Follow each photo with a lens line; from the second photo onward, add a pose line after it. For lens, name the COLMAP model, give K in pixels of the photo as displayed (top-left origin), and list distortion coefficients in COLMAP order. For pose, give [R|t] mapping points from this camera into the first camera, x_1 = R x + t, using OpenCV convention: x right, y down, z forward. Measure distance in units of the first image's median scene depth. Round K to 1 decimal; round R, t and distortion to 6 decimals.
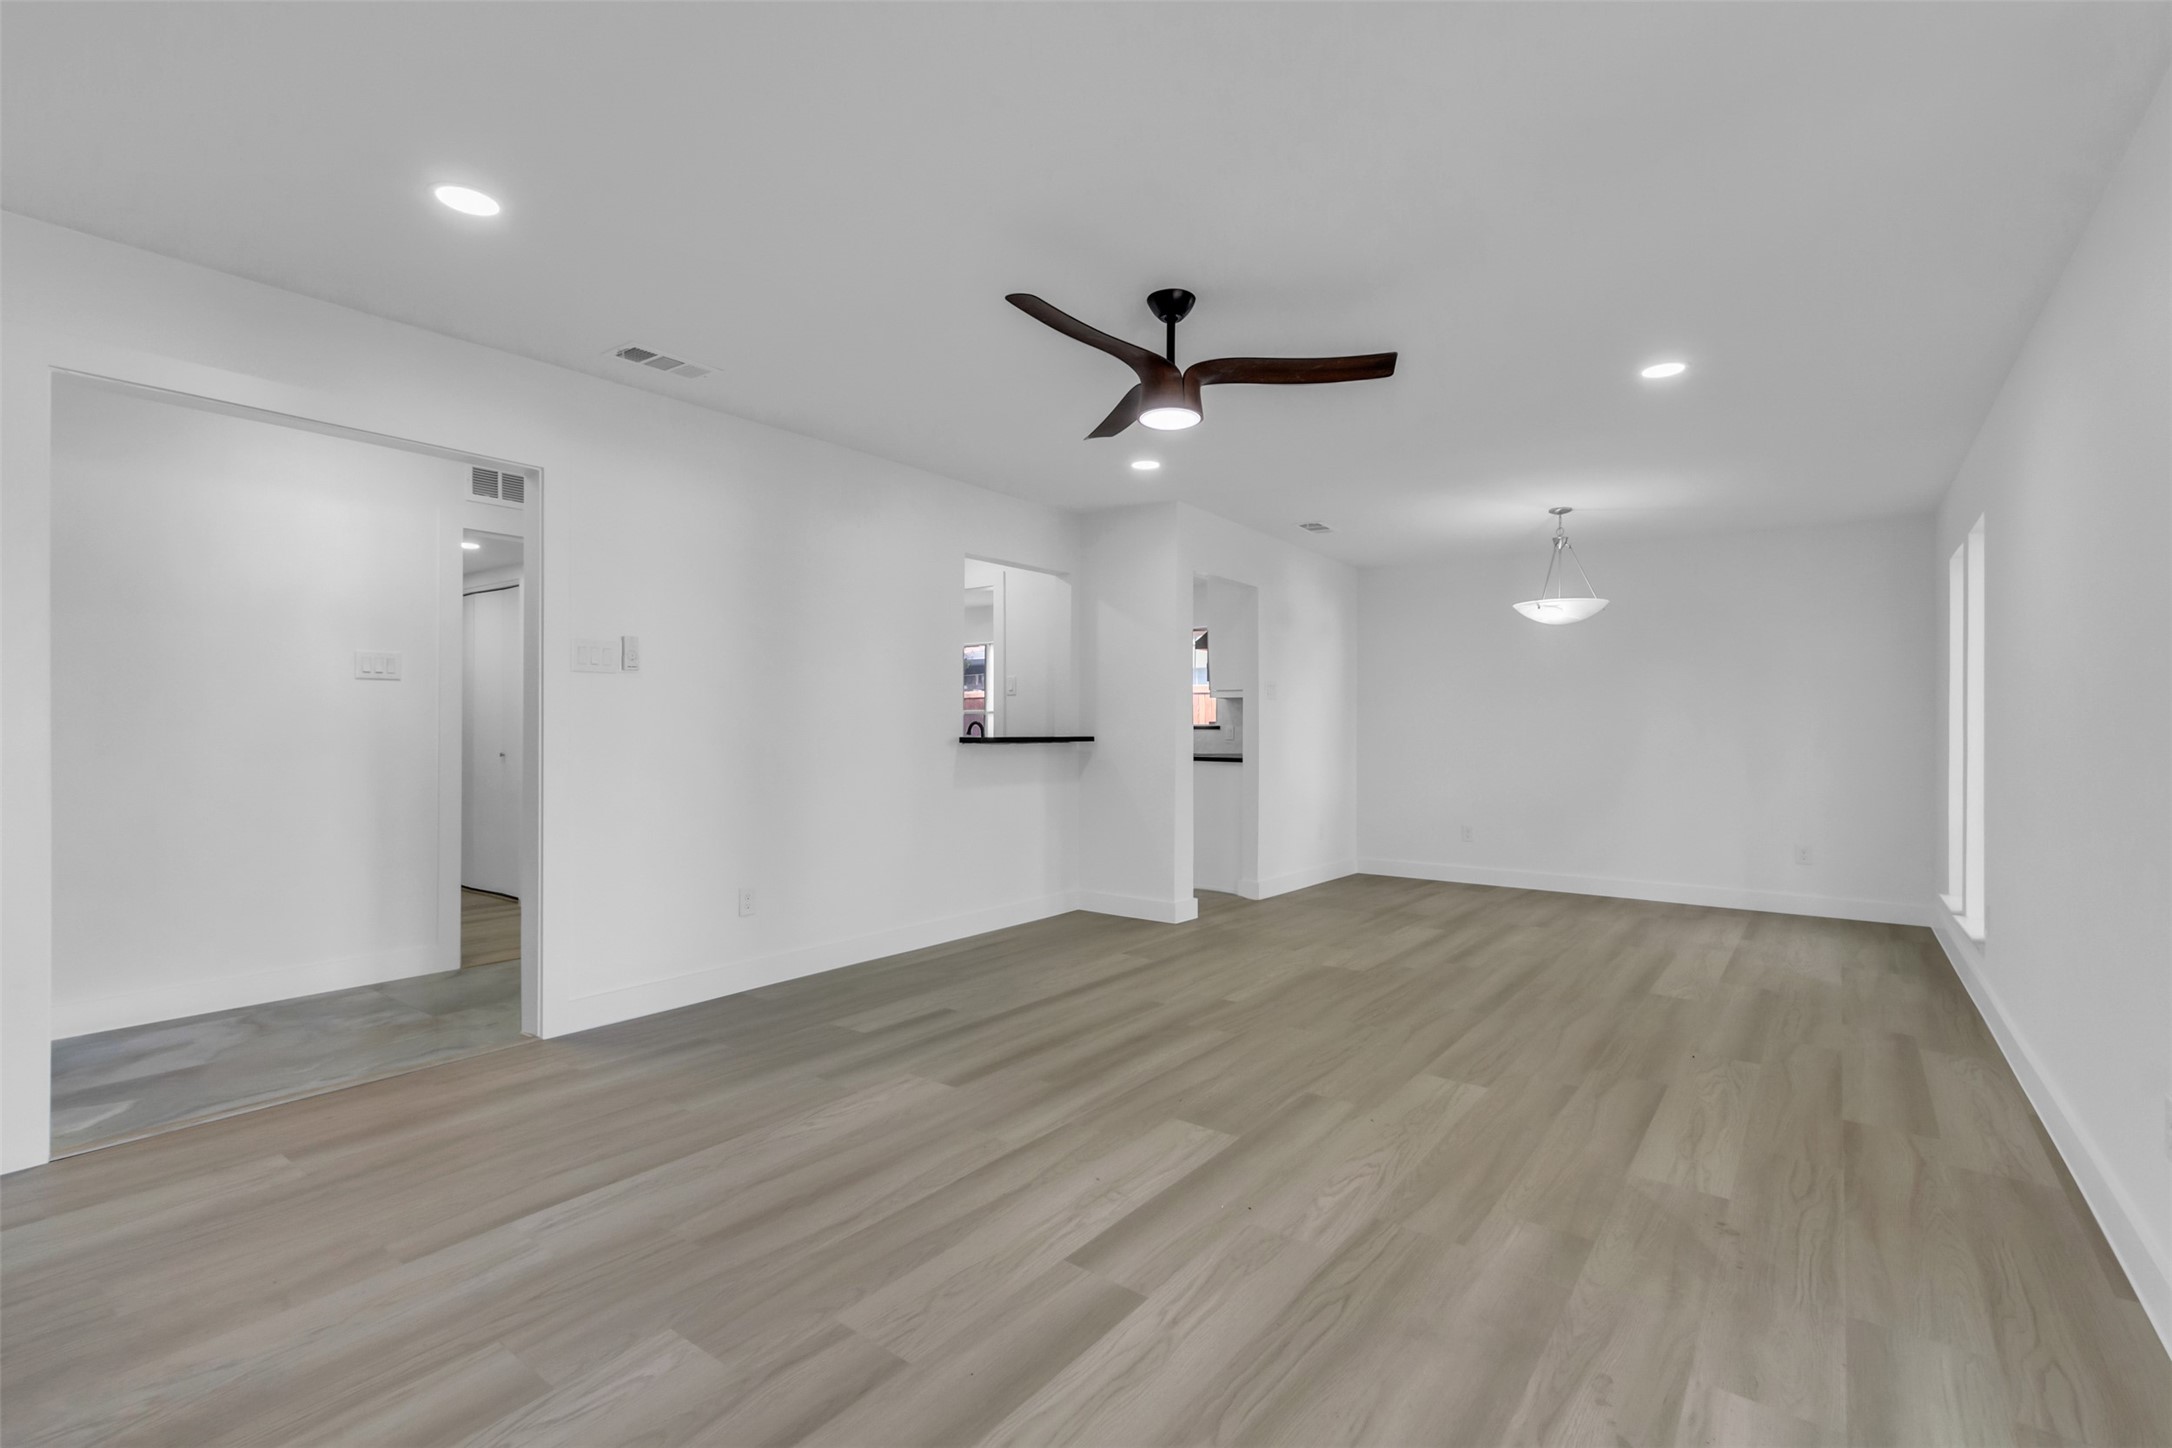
lens RADIAL K [[994.1, 0, 1065.1], [0, 994.1, 724.9], [0, 0, 1]] dist [0.003442, 0.001085]
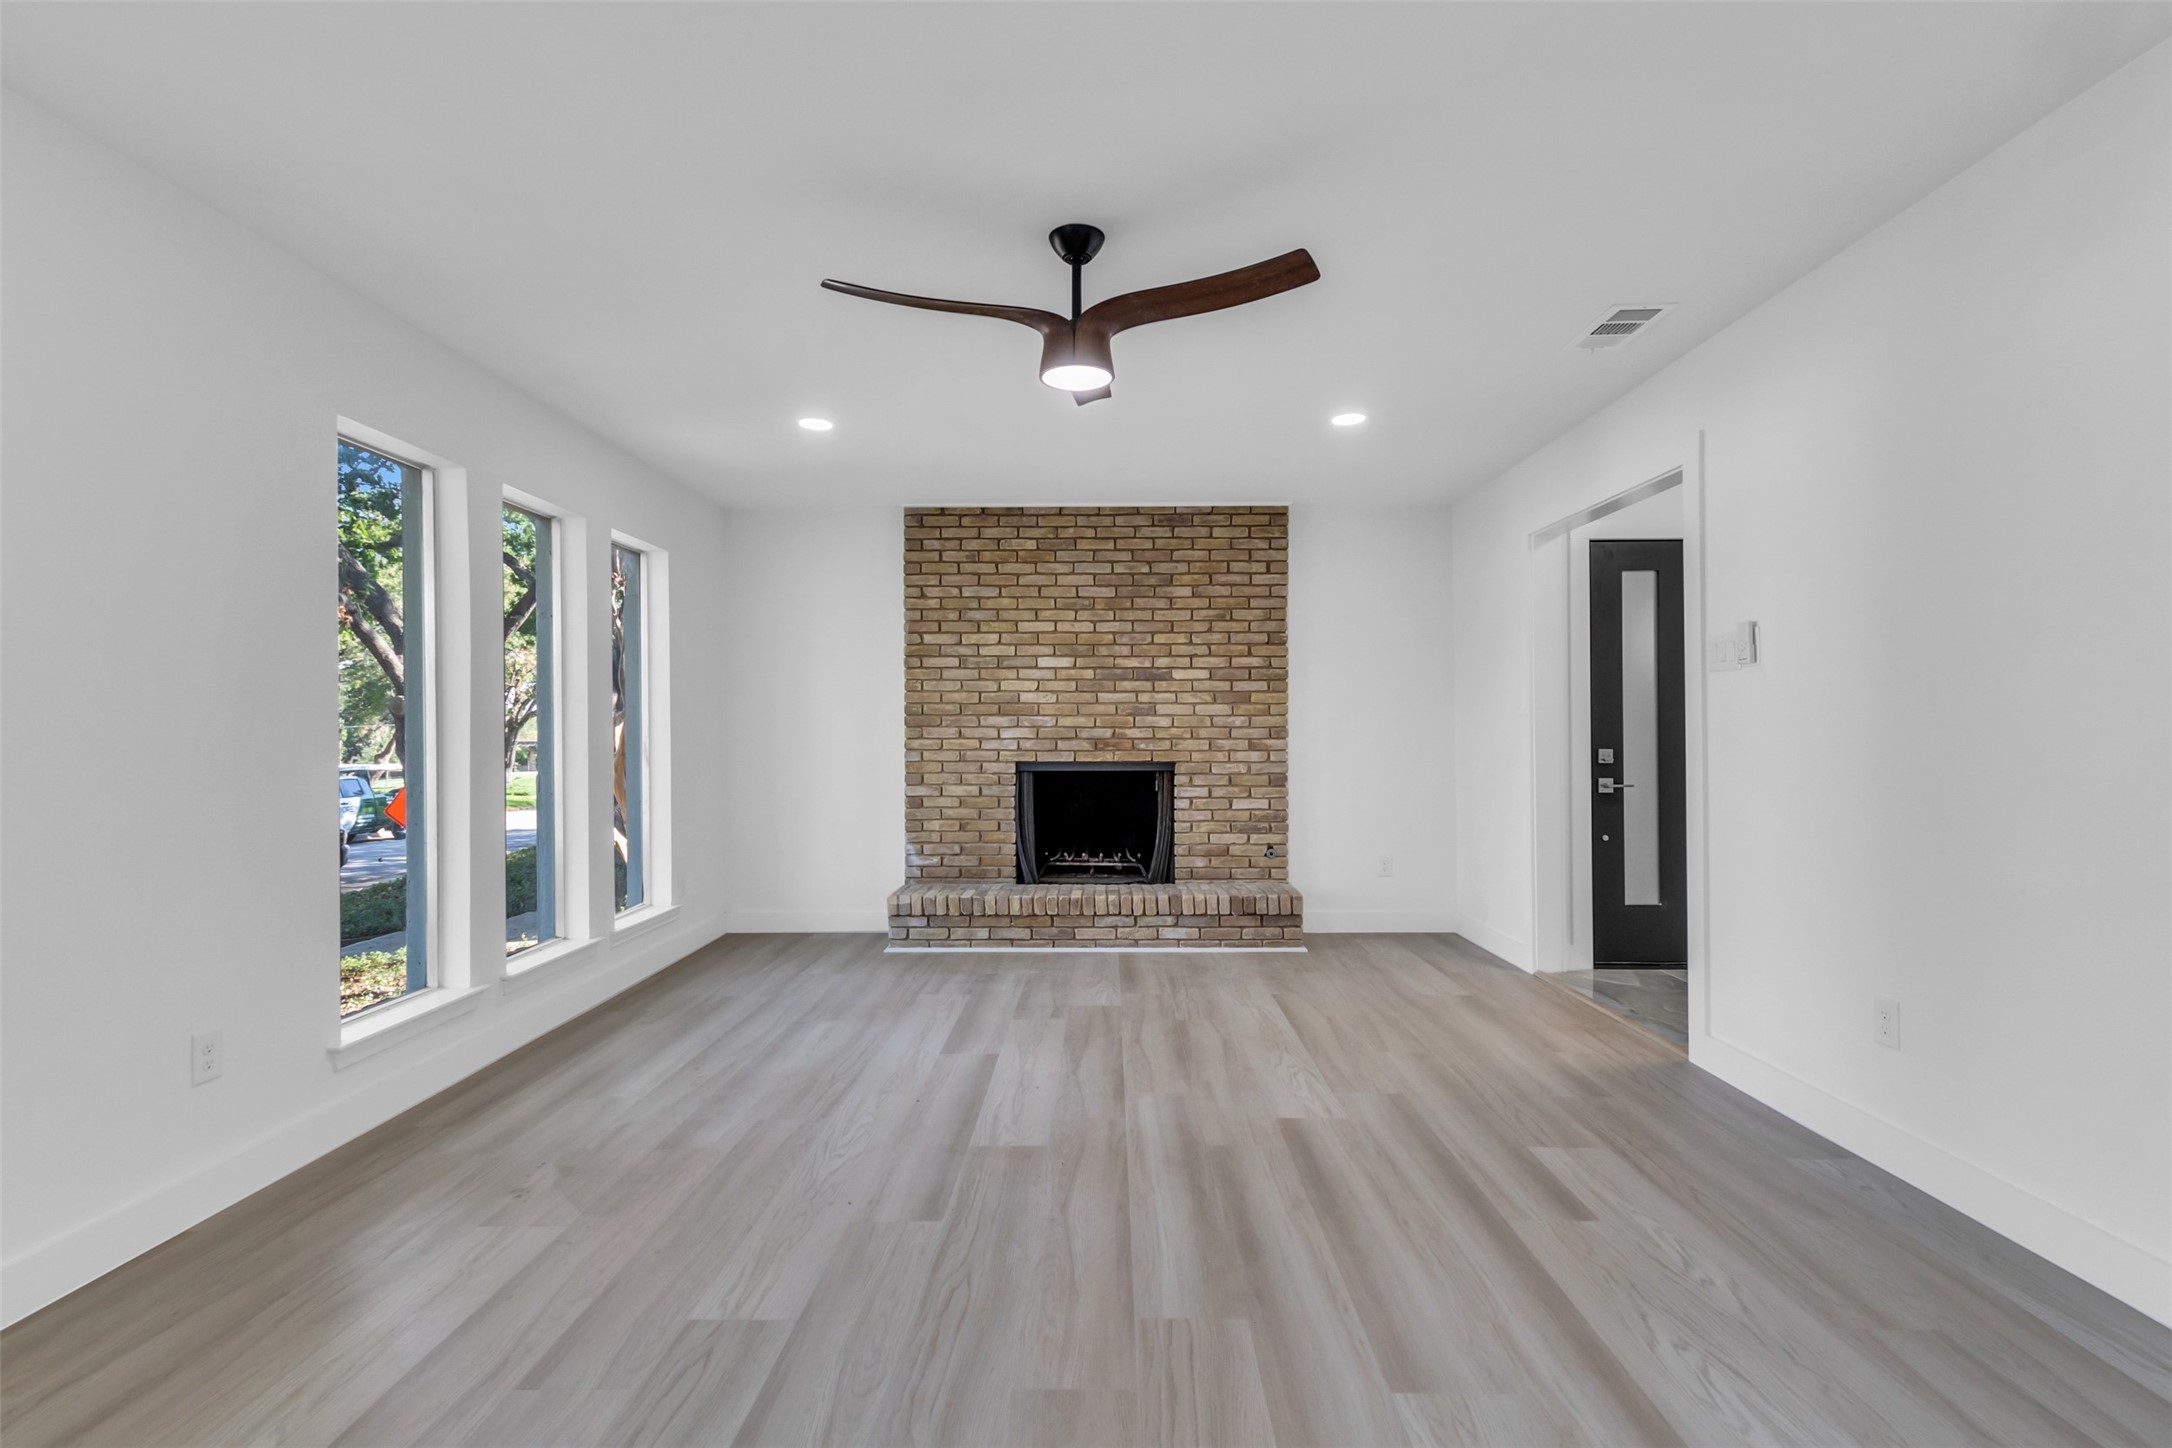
lens RADIAL K [[994.1, 0, 1076.5], [0, 994.1, 727.9], [0, 0, 1]] dist [0.003442, 0.001085]
pose [[-0.806698, -0.001827, -0.590961, 0.675507], [0.001635, 0.999984, -0.005325, 0.000768], [0.590962, -0.005262, -0.806682, 1.860321]]
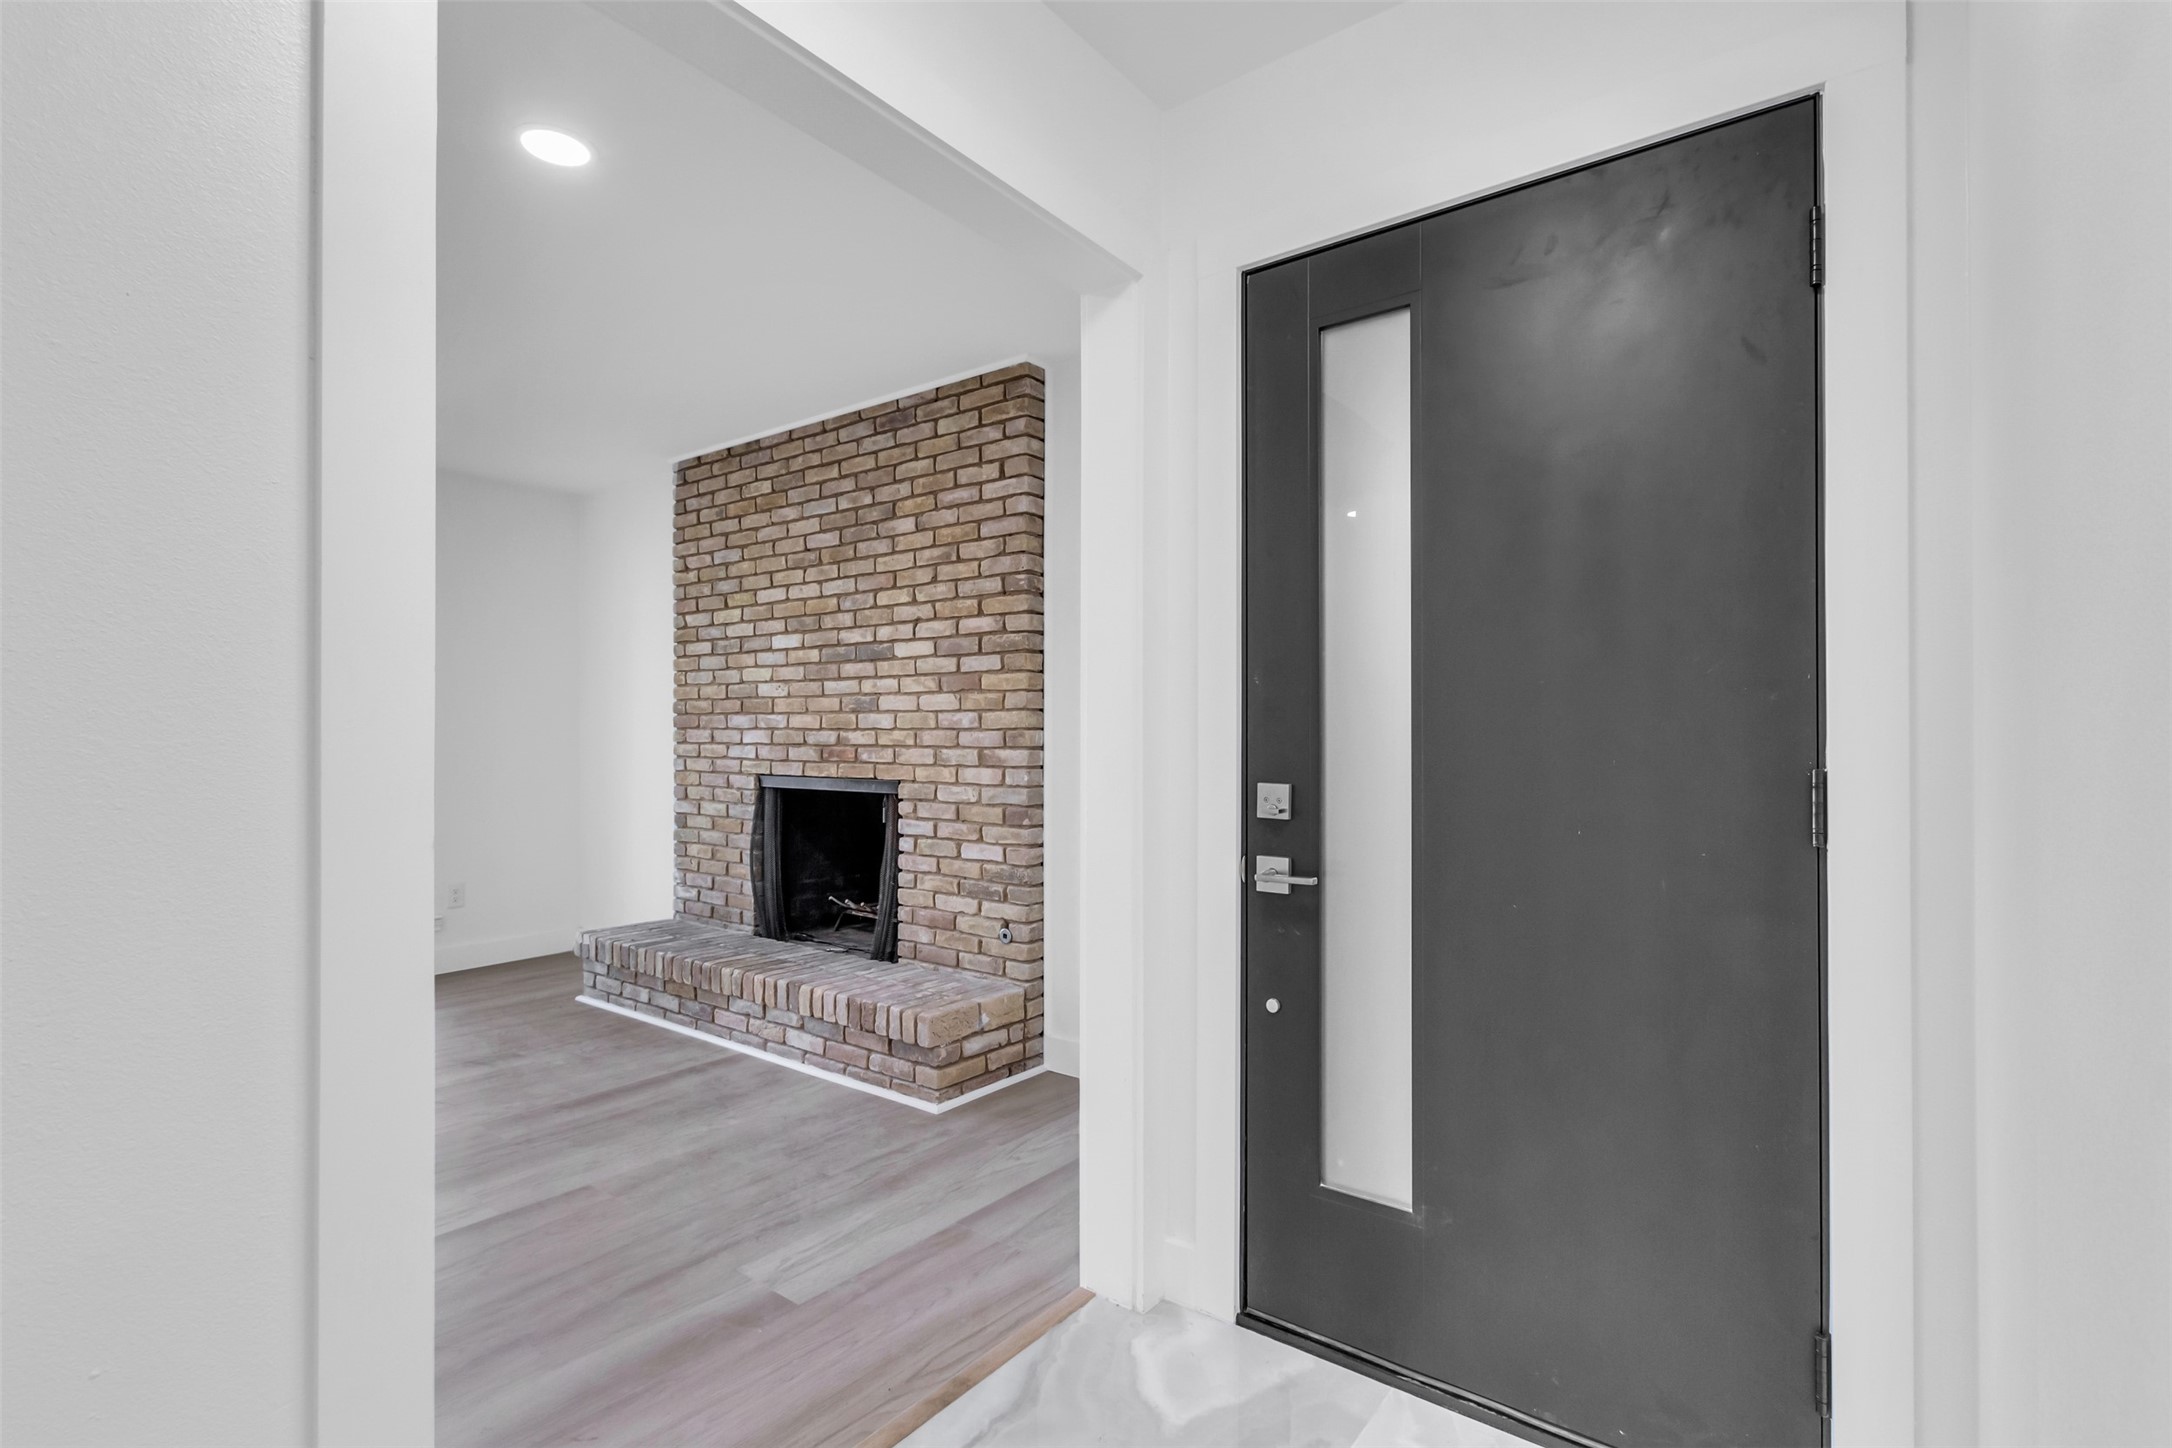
lens RADIAL K [[992.5, 0, 1085.6], [0, 992.5, 730.6], [0, 0, 1]] dist [0.003814, 0.000268]
pose [[-0.999950, -0.002598, -0.009700, -0.961451], [-0.002555, 0.999987, -0.004402, -0.004225], [0.009712, -0.004377, -0.999943, 1.697366]]
